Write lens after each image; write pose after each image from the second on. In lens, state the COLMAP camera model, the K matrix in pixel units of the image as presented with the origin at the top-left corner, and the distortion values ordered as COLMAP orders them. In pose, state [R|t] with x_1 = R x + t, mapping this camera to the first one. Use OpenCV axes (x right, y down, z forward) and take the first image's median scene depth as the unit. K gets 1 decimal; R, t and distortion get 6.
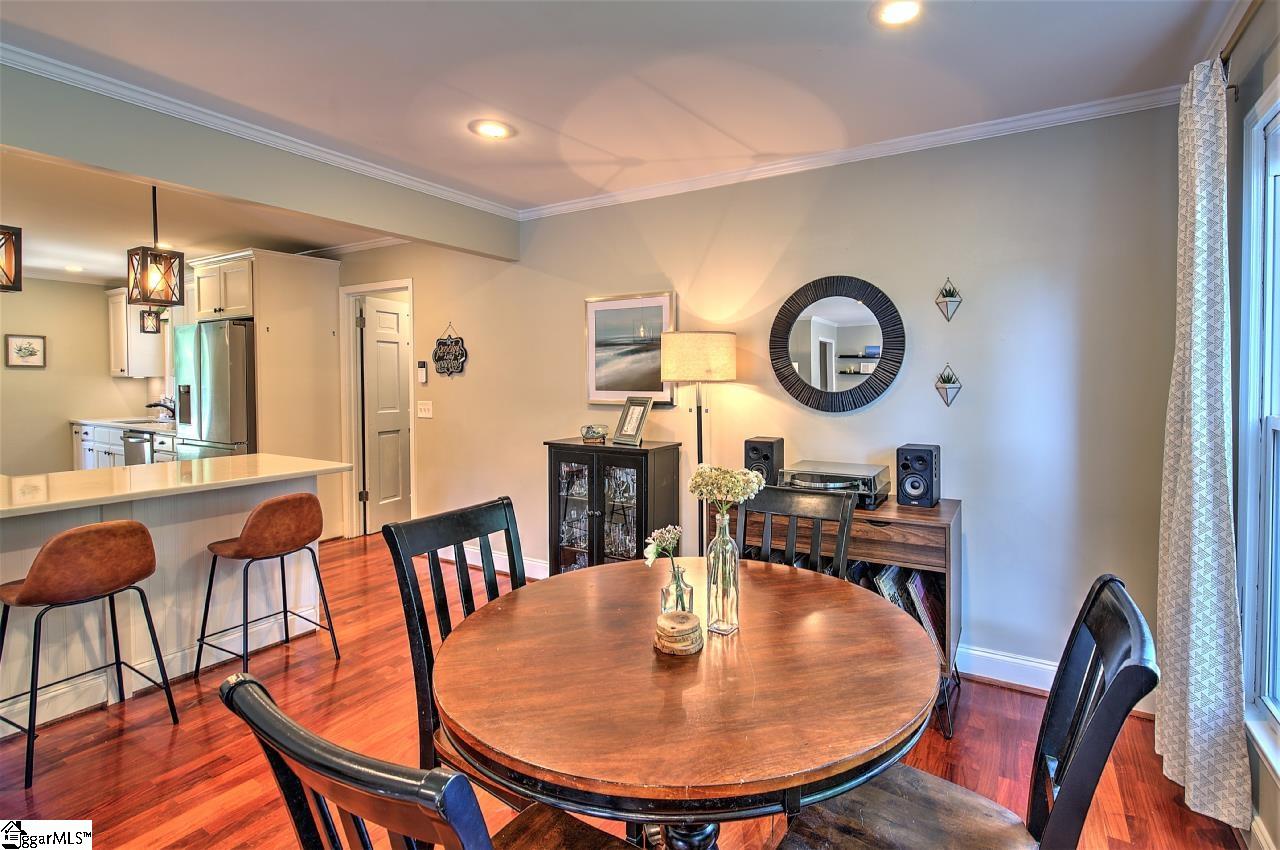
lens RADIAL K [[600.5, 0, 700.0], [0, 600.5, 387.5], [0, 0, 1]] dist [0.007270, -0.003560]
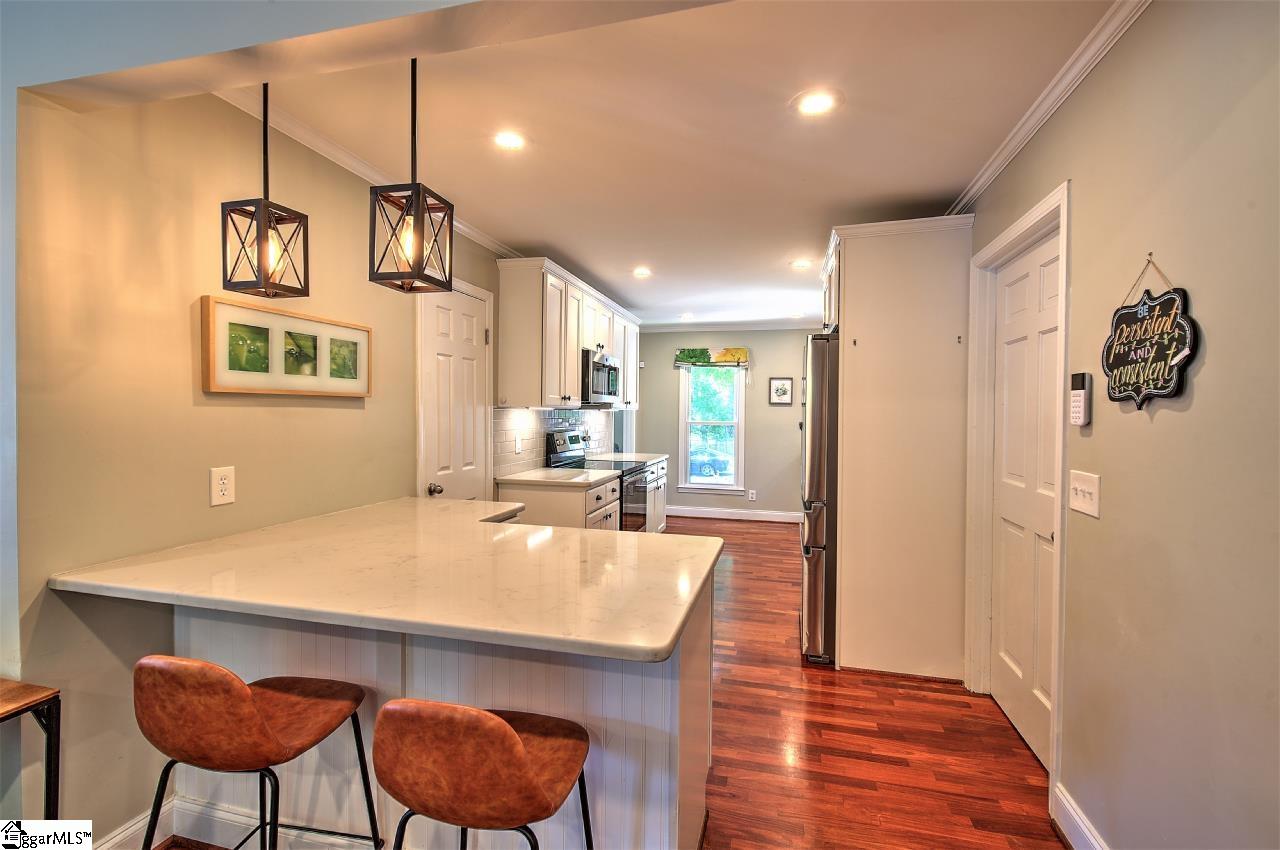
lens RADIAL K [[550.1, 0, 645.0], [0, 550.1, 420.6], [0, 0, 1]] dist [0.005258, -0.002661]
pose [[0.261761, 0.016086, -0.964999, -0.231665], [-0.023549, 0.999670, 0.010276, -0.010638], [0.964845, 0.020035, 0.262053, 0.805158]]
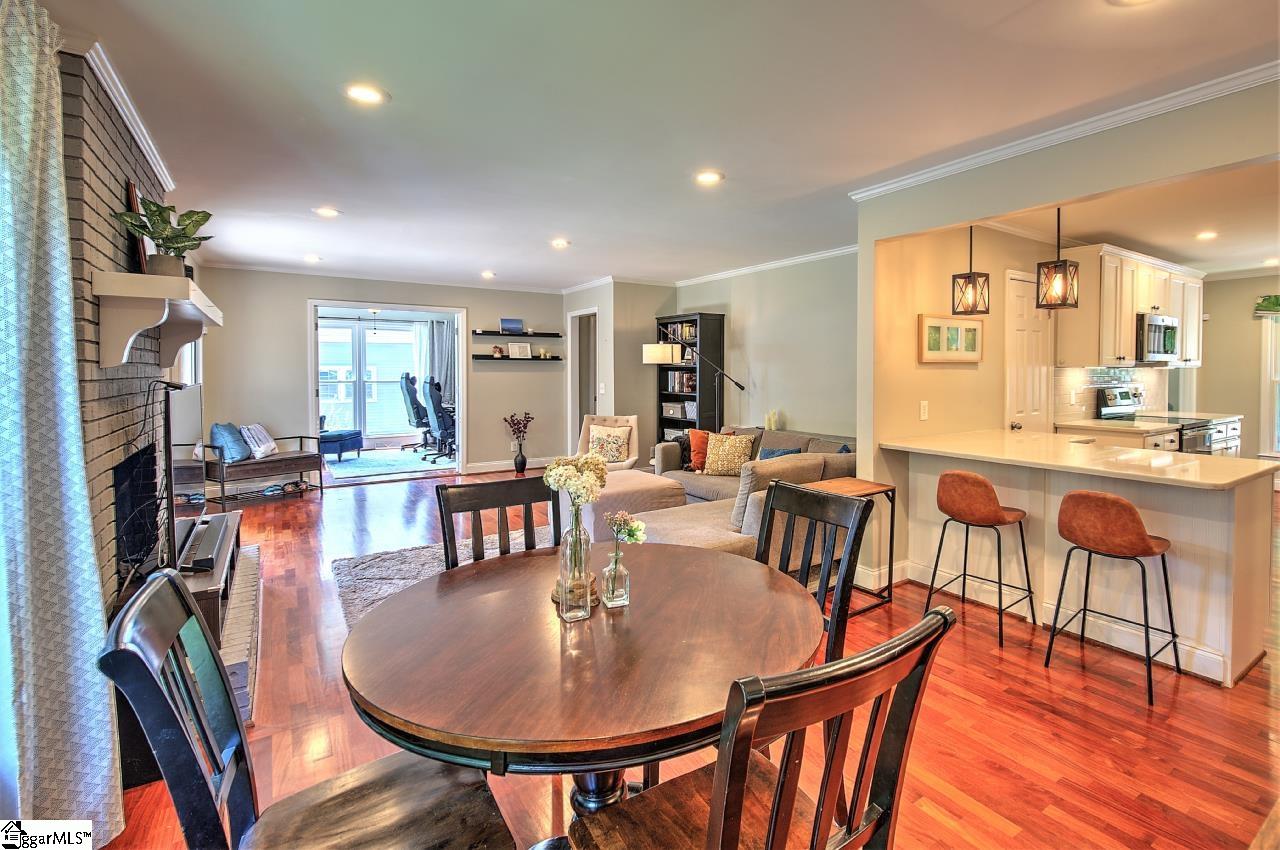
lens RADIAL K [[600.5, 0, 709.5], [0, 600.5, 382.7], [0, 0, 1]] dist [0.007270, -0.003560]
pose [[-0.415378, 0.020362, -0.909421, 0.343046], [-0.013721, 0.999495, 0.028646, -0.011010], [0.909546, 0.024377, -0.414889, 0.649887]]
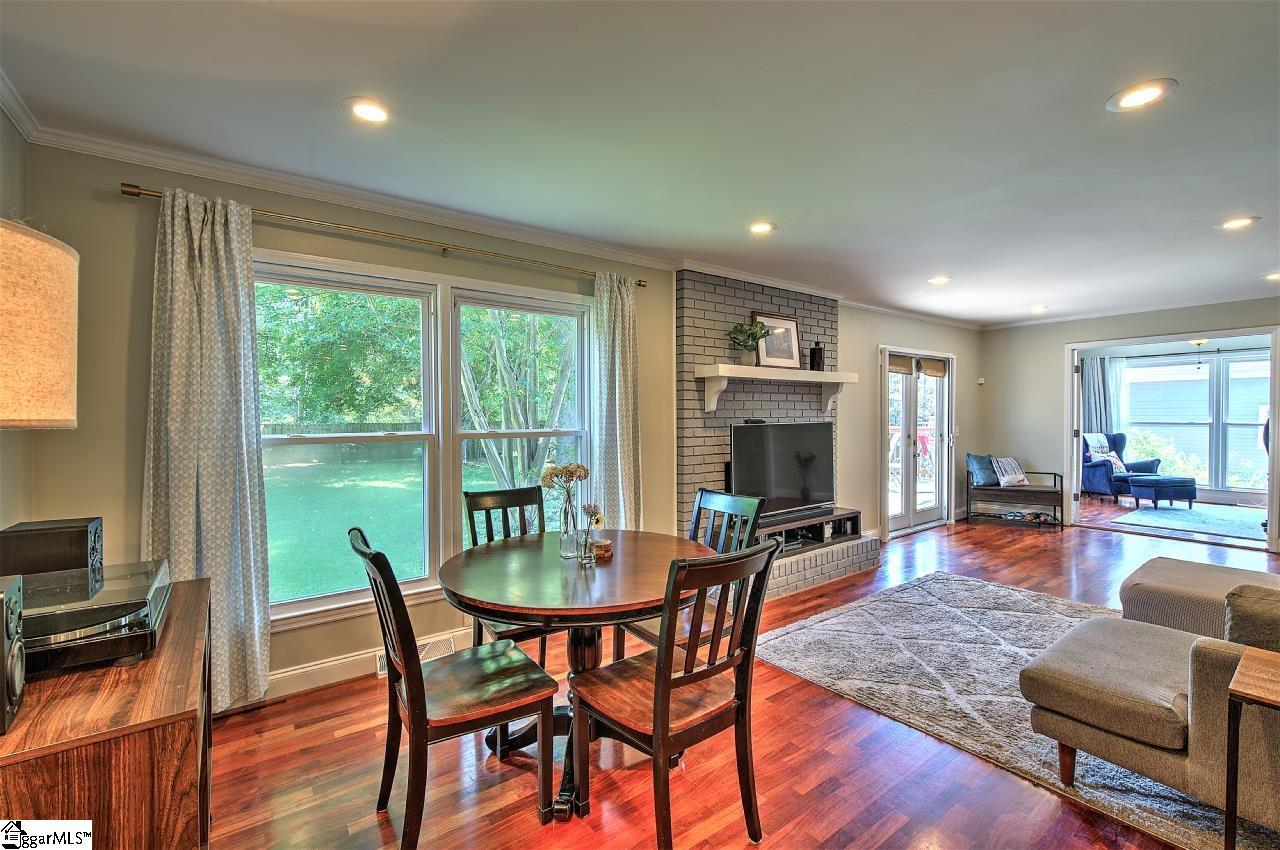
lens RADIAL K [[550.1, 0, 648.6], [0, 550.1, 422.1], [0, 0, 1]] dist [0.005258, -0.002661]
pose [[-0.916827, 0.000485, 0.399285, -0.329983], [0.012976, 0.999507, 0.028582, -0.013746], [-0.399075, 0.031386, -0.916381, 0.949463]]
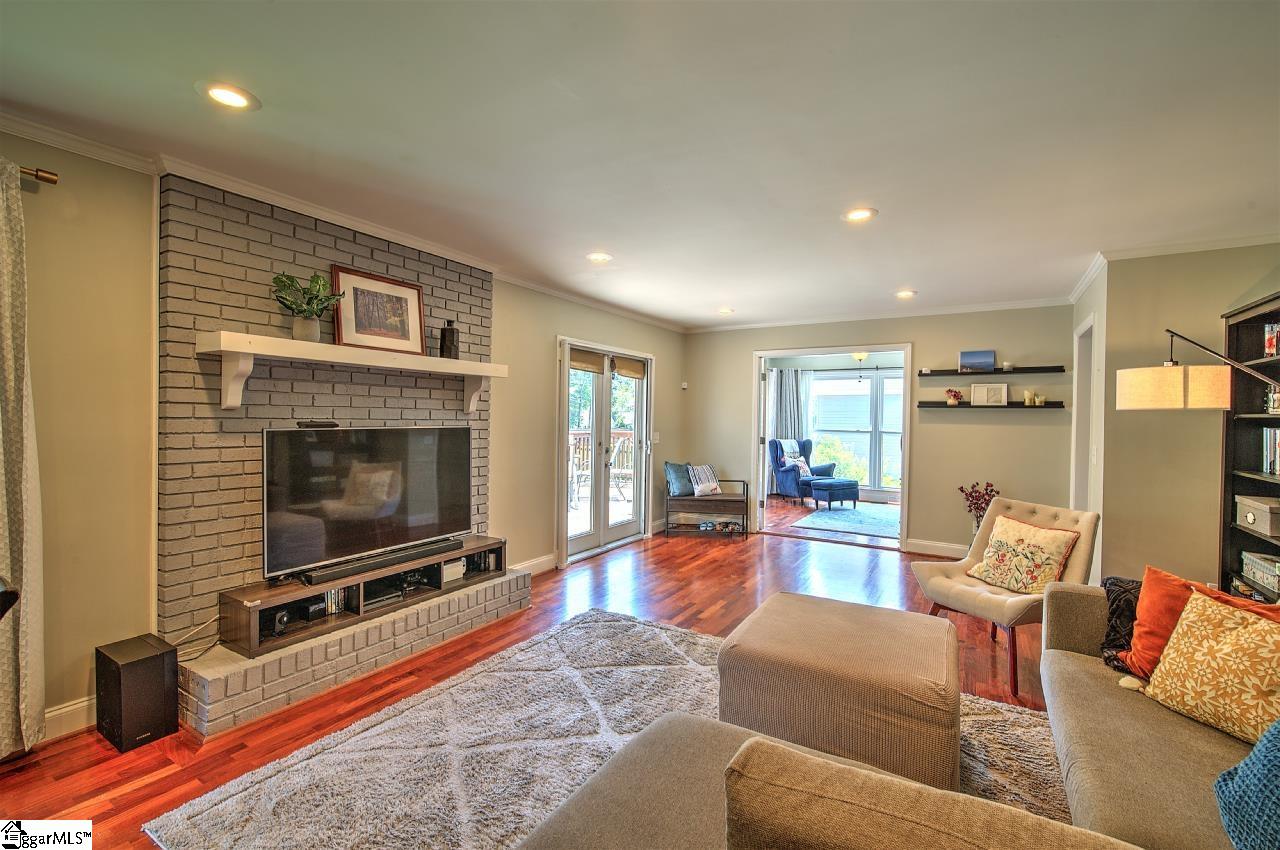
lens RADIAL K [[550.1, 0, 650.7], [0, 550.1, 422.5], [0, 0, 1]] dist [0.005258, -0.002661]
pose [[-0.999599, -0.013391, 0.024941, -0.575604], [-0.012771, 0.999610, 0.024850, -0.007030], [-0.025264, 0.024521, -0.999380, 0.550248]]
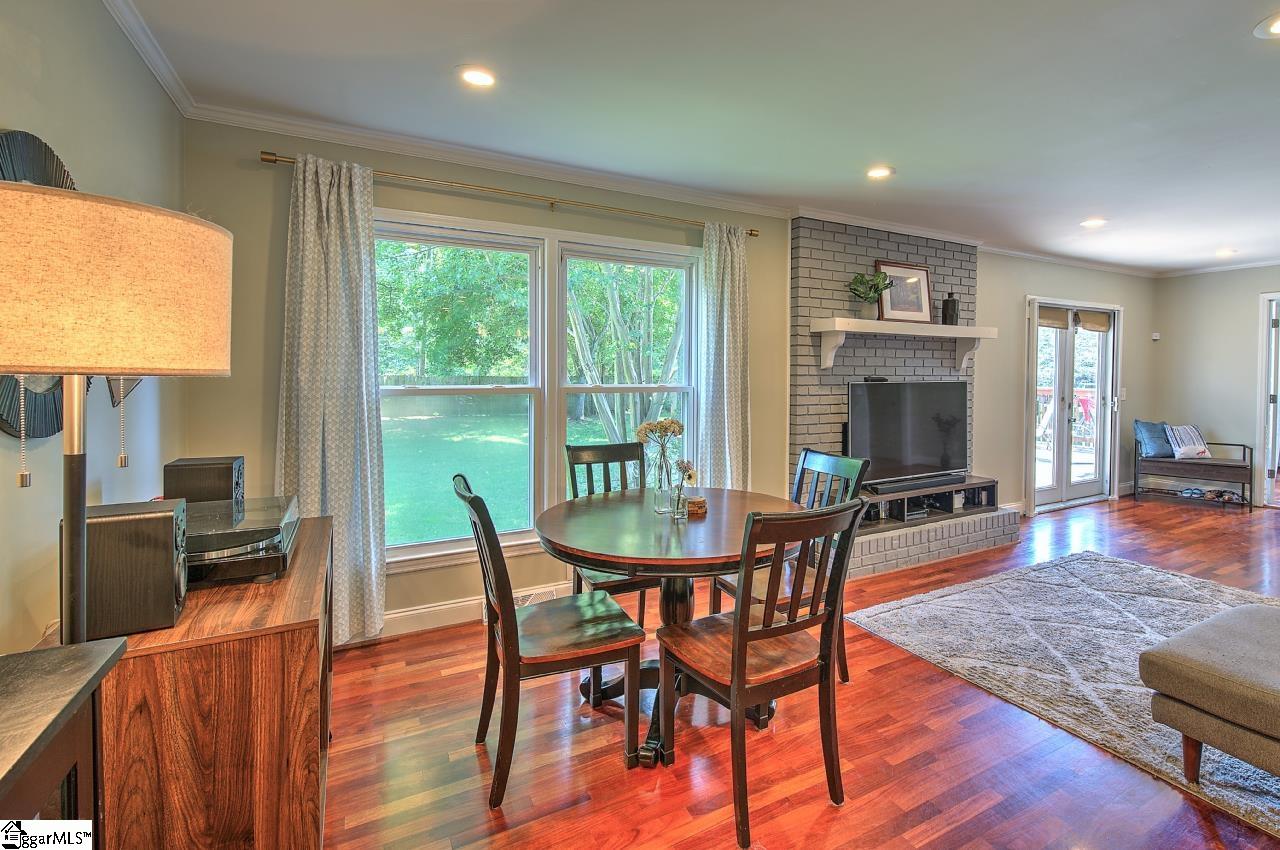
lens RADIAL K [[600.5, 0, 709.2], [0, 600.5, 382.4], [0, 0, 1]] dist [0.007270, -0.003560]
pose [[-0.862910, -0.014841, 0.505140, -0.386968], [0.002862, 0.999409, 0.034251, -0.014452], [-0.505350, 0.031002, -0.862357, 0.976007]]
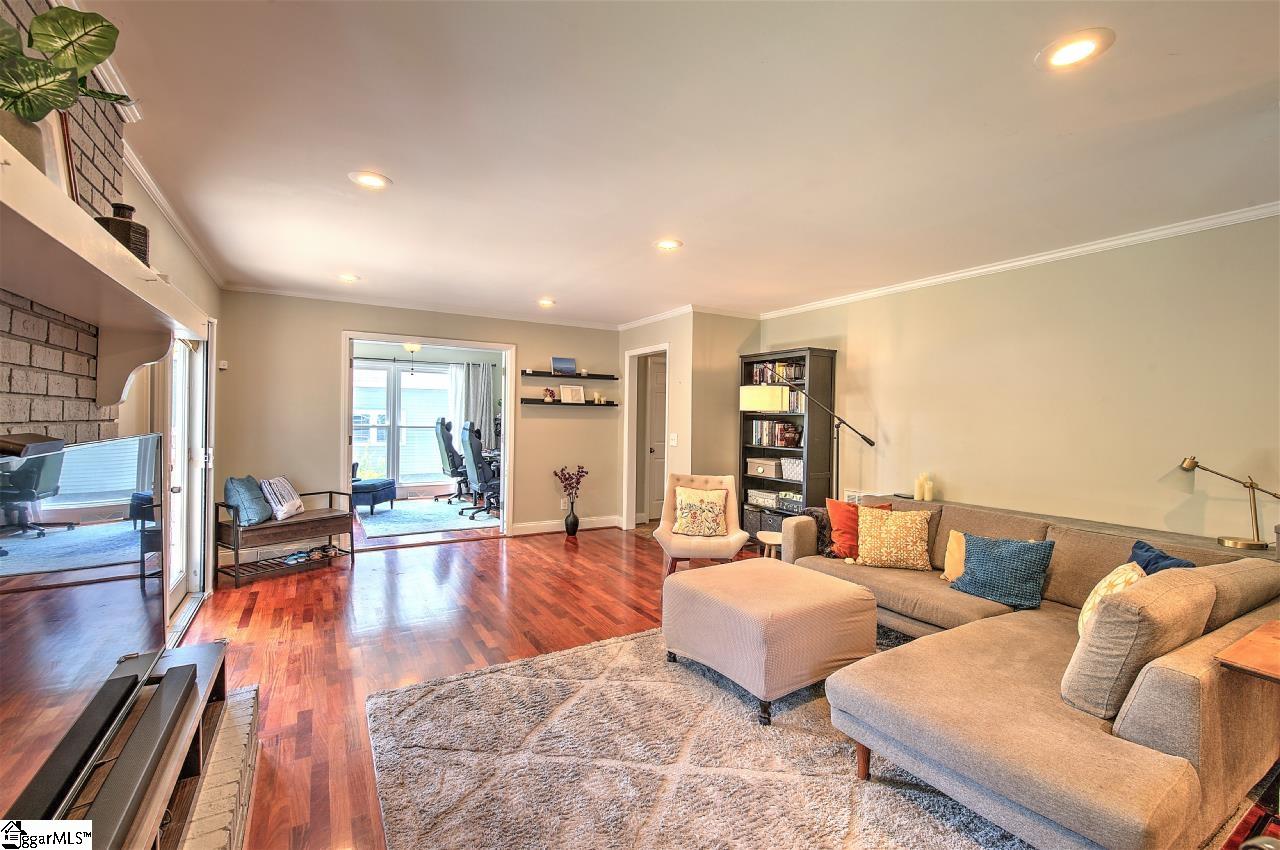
lens RADIAL K [[550.1, 0, 649.3], [0, 550.1, 422.8], [0, 0, 1]] dist [0.005258, -0.002661]
pose [[-0.487719, 0.001688, -0.872999, 0.027363], [-0.026362, 0.999514, 0.016660, -0.000009], [0.872602, 0.031140, -0.487438, 0.152020]]
